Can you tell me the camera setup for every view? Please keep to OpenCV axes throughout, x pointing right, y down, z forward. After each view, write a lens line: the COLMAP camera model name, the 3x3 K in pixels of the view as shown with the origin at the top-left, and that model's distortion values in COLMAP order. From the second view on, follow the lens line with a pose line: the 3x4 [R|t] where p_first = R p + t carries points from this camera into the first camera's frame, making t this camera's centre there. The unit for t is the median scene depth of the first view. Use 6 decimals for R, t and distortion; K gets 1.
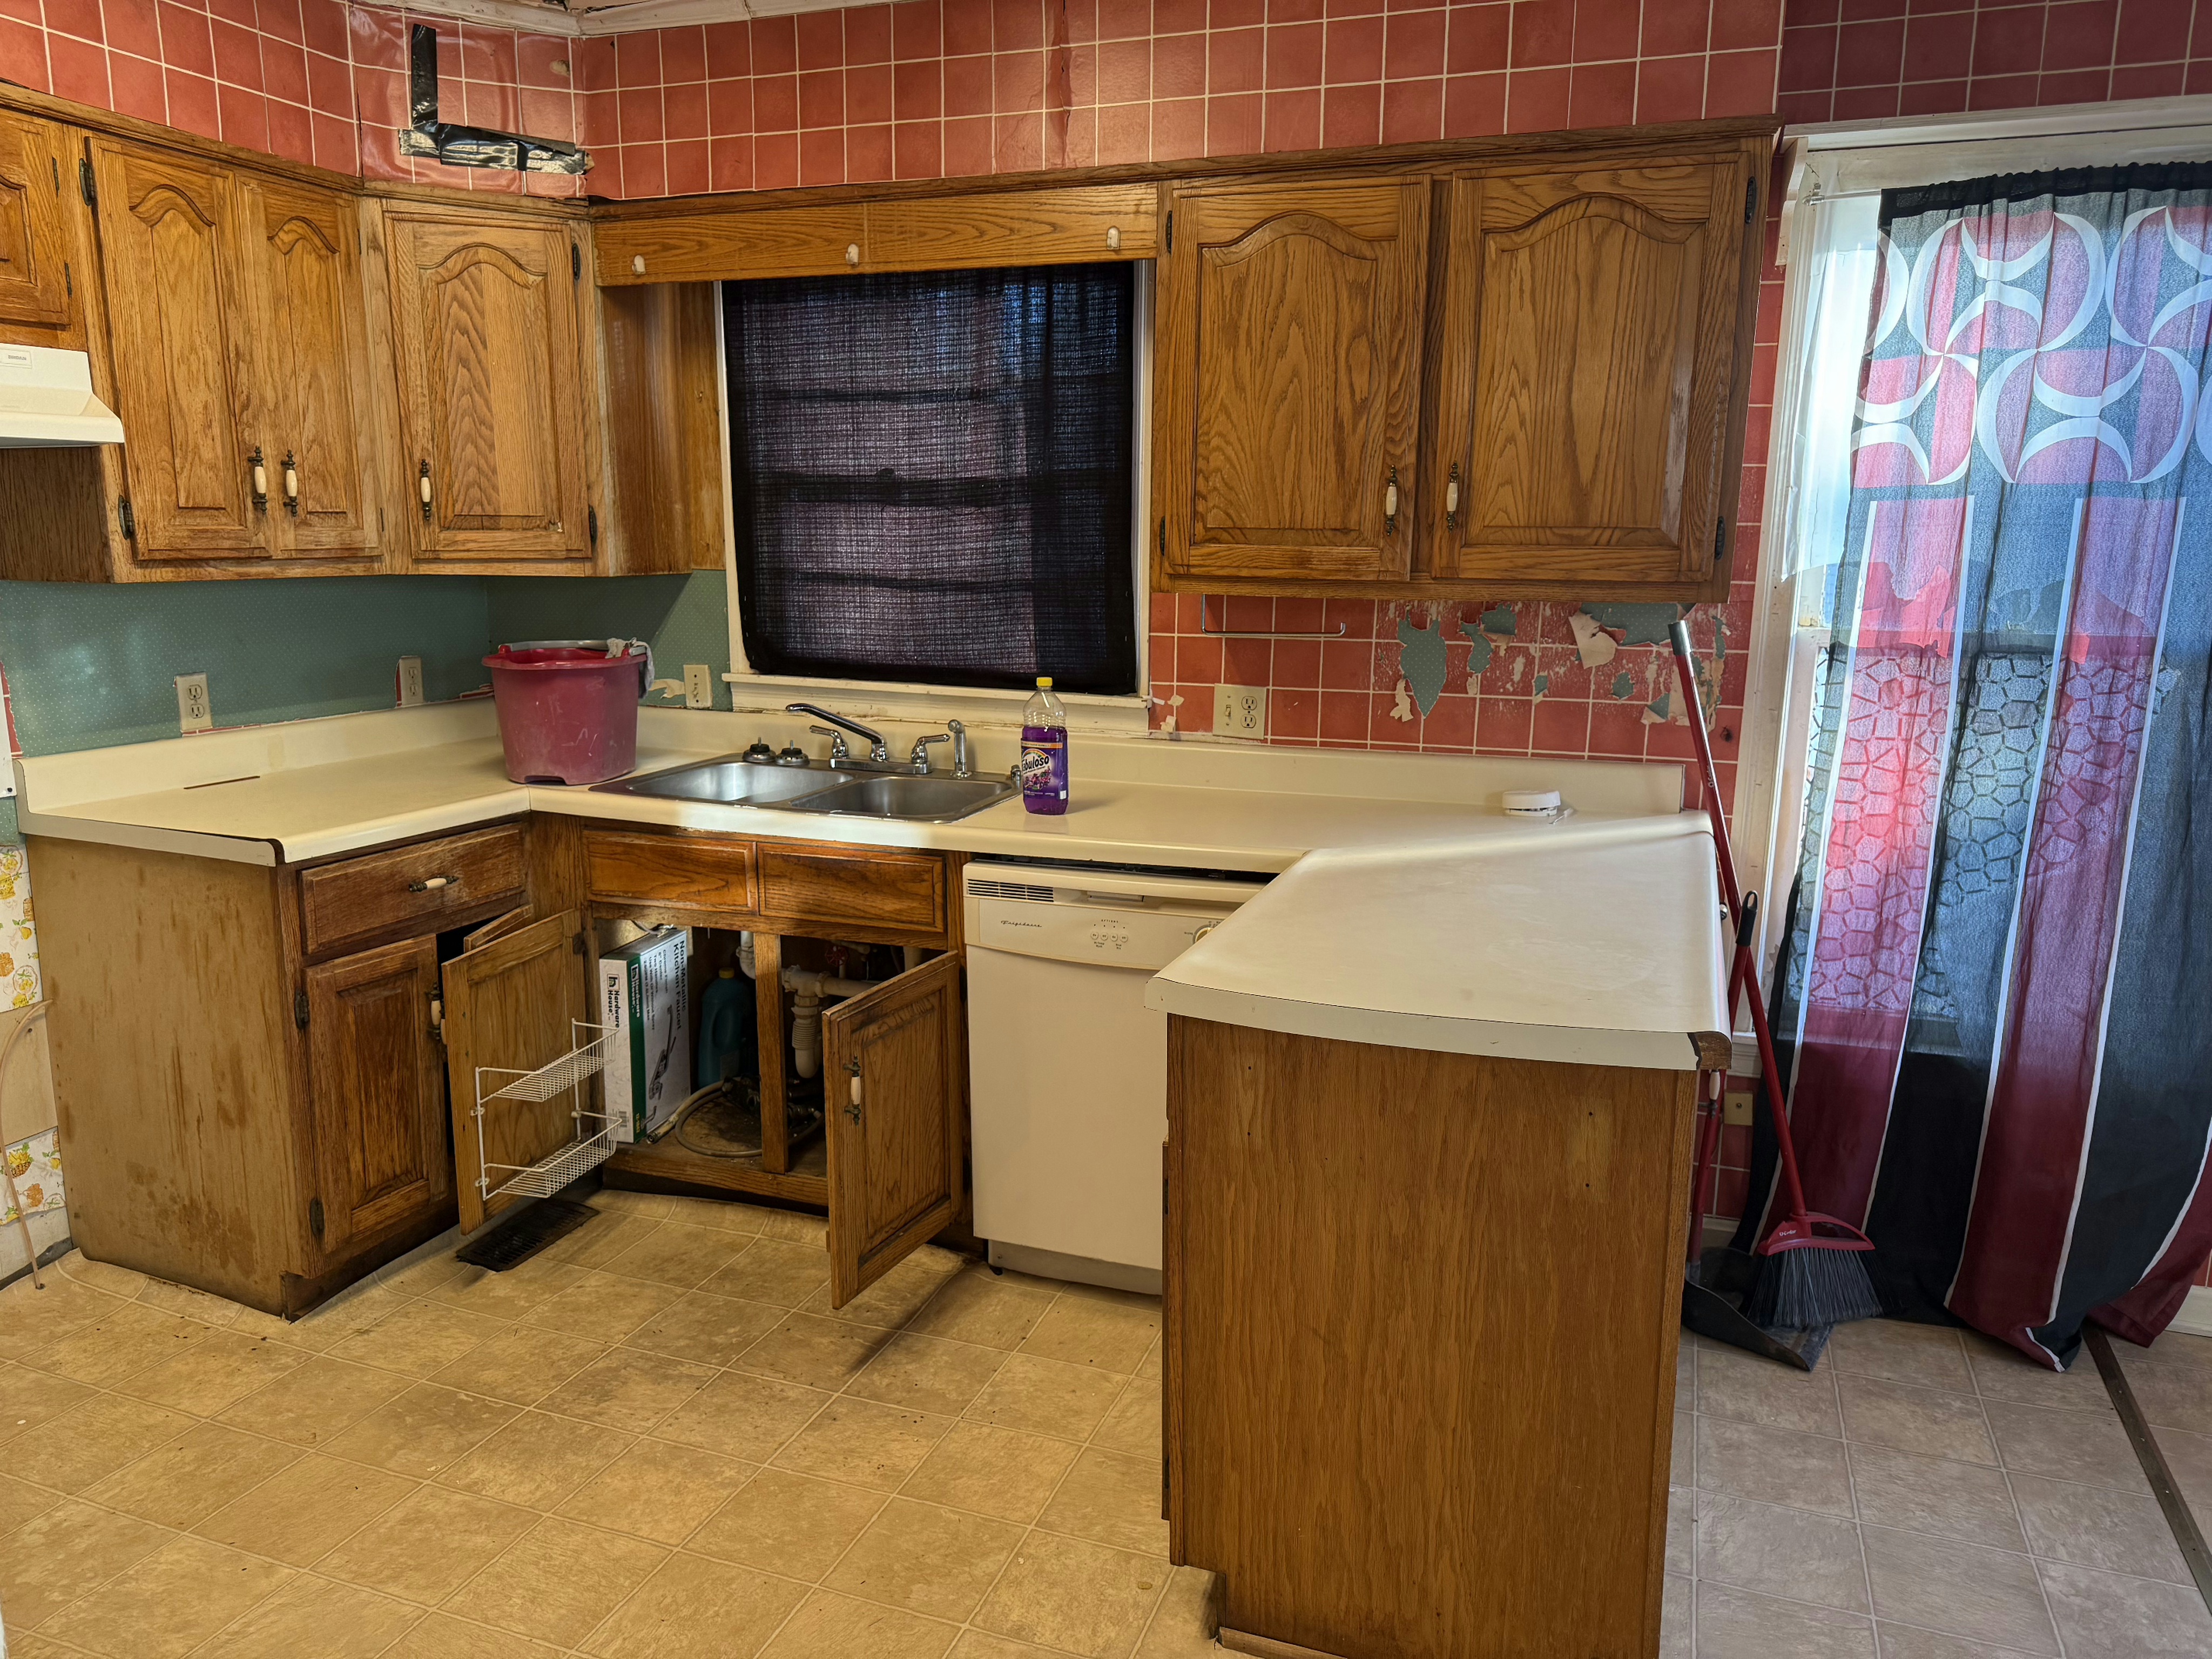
lens RADIAL K [[1524.3, 0, 1145.3], [0, 1524.3, 844.4], [0, 0, 1]] dist [0.057544, -0.070628]
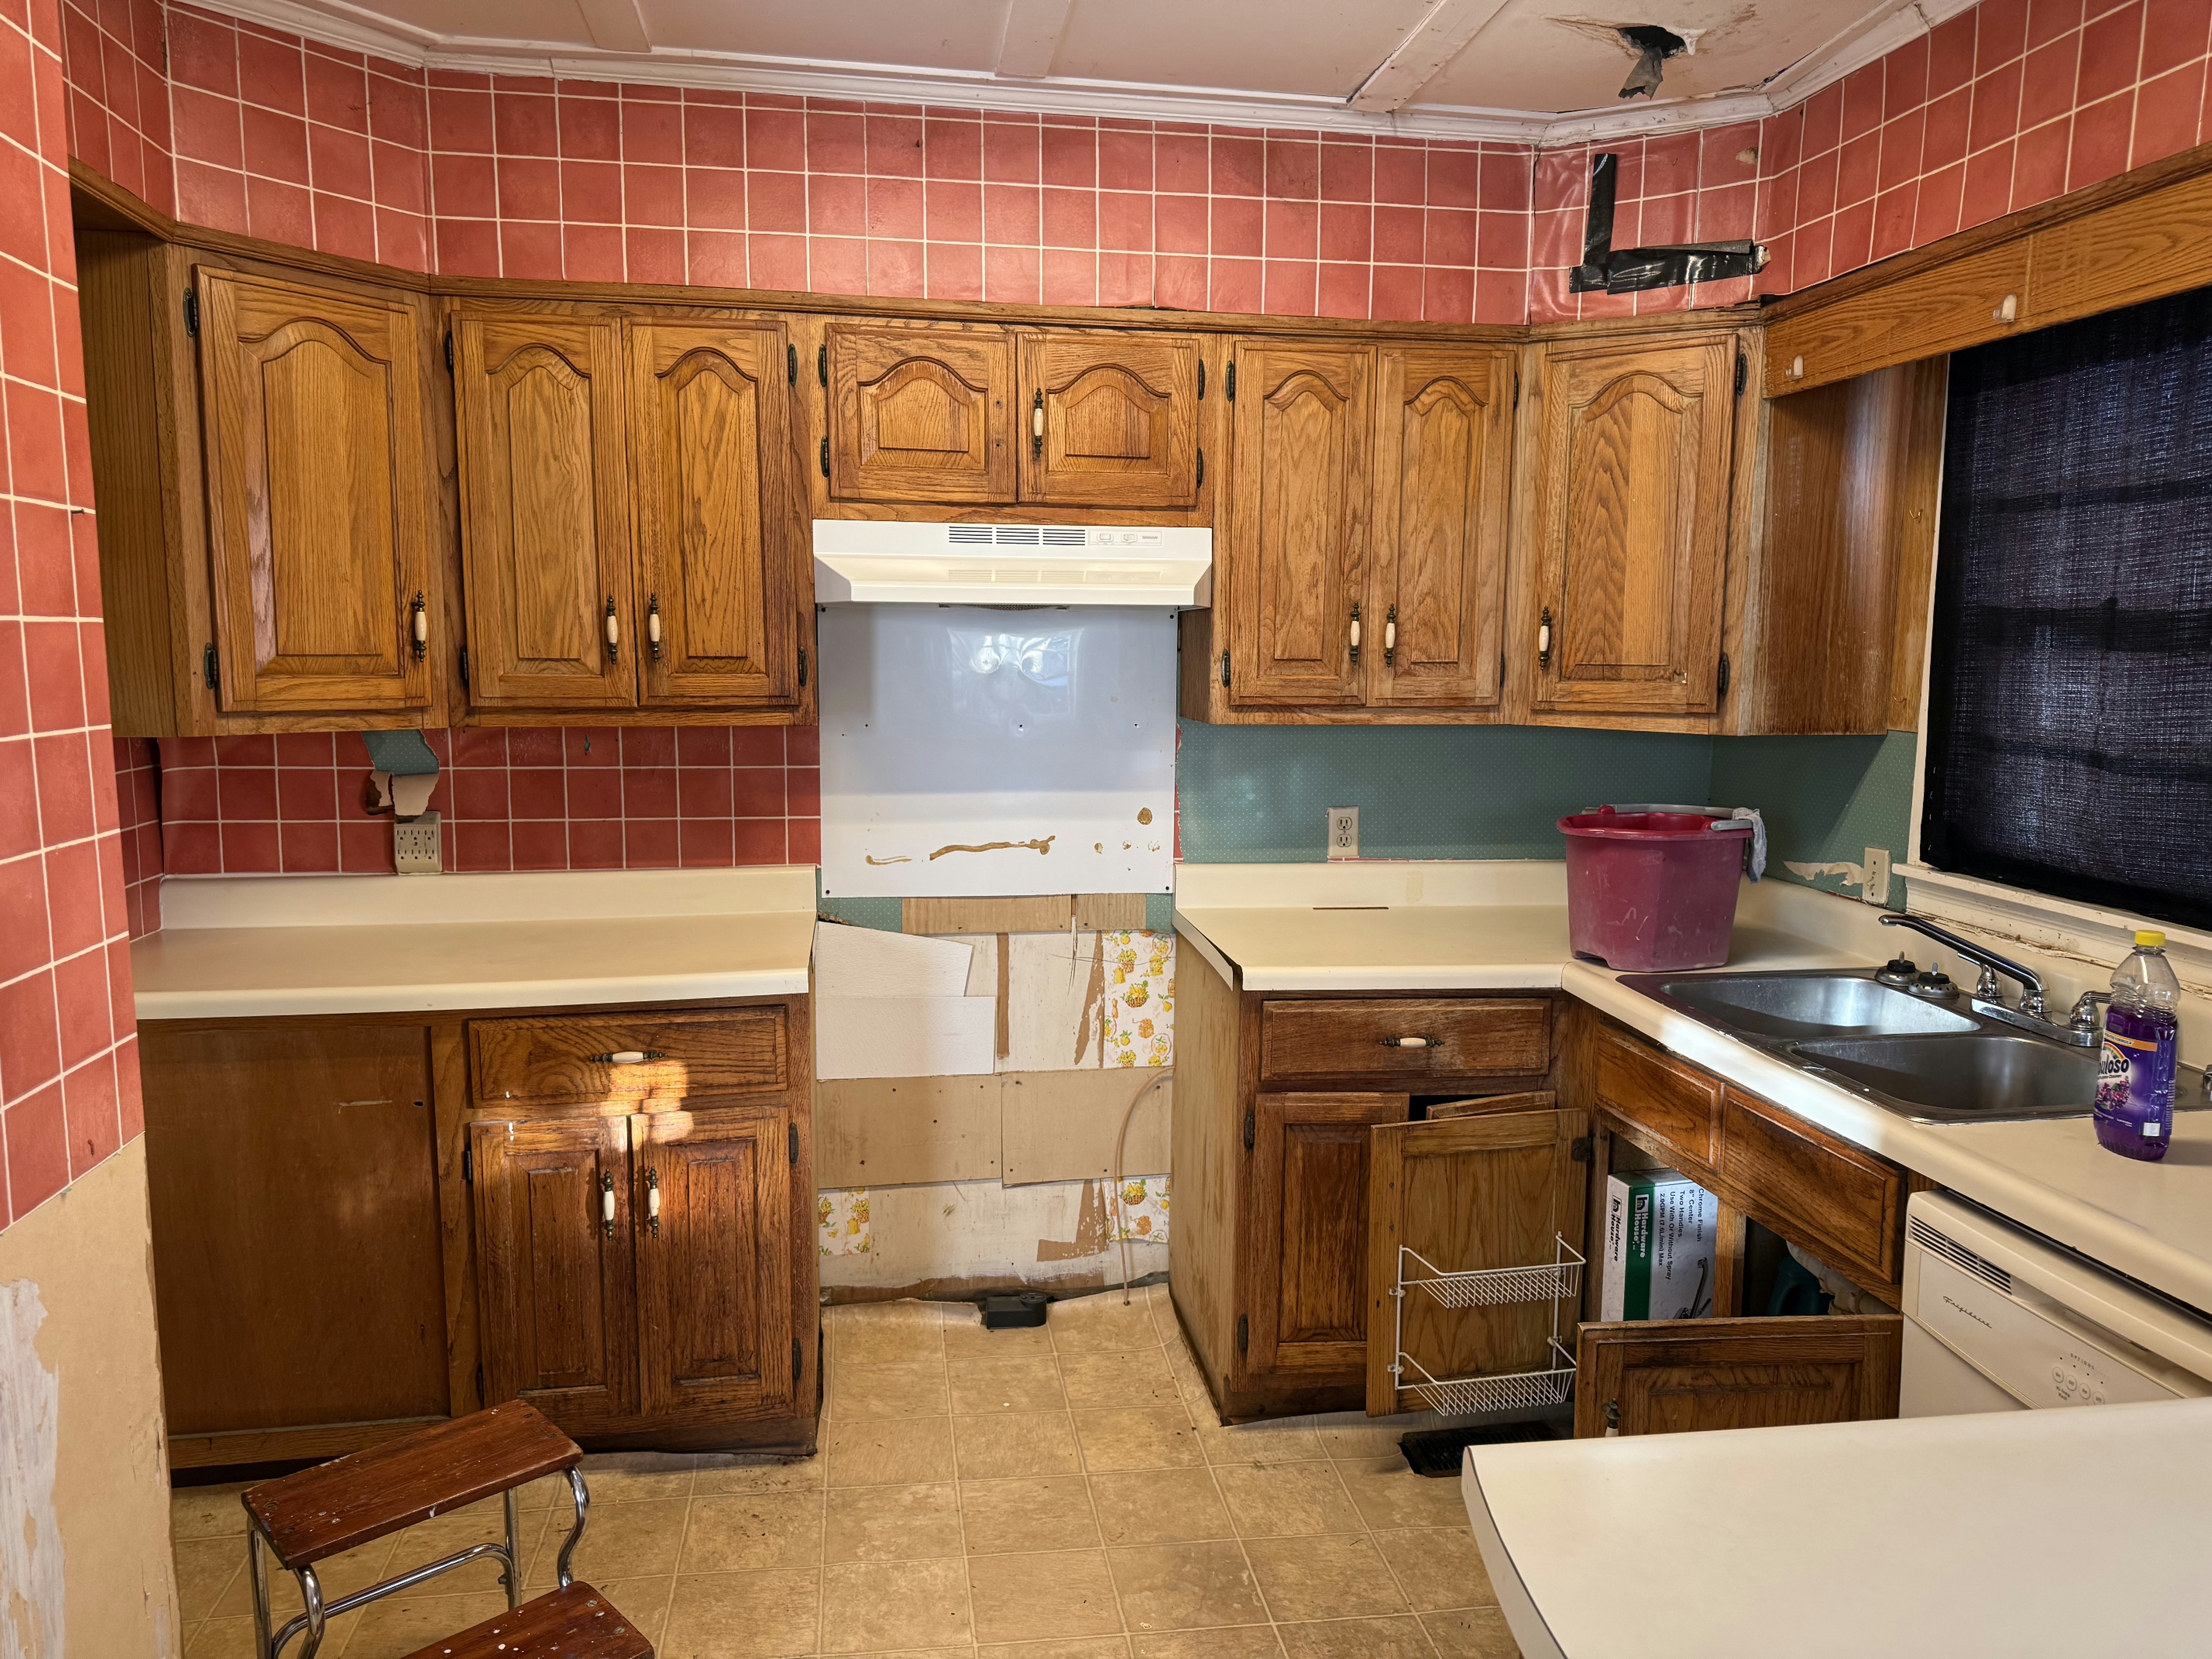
lens RADIAL K [[1555.6, 0, 1060.5], [0, 1555.6, 842.8], [0, 0, 1]] dist [0.107548, -0.130111]
pose [[0.489413, 0.109839, -0.865107, 0.258927], [-0.184401, 0.982638, 0.020440, -0.075434], [0.852333, 0.149523, 0.501171, 0.294783]]
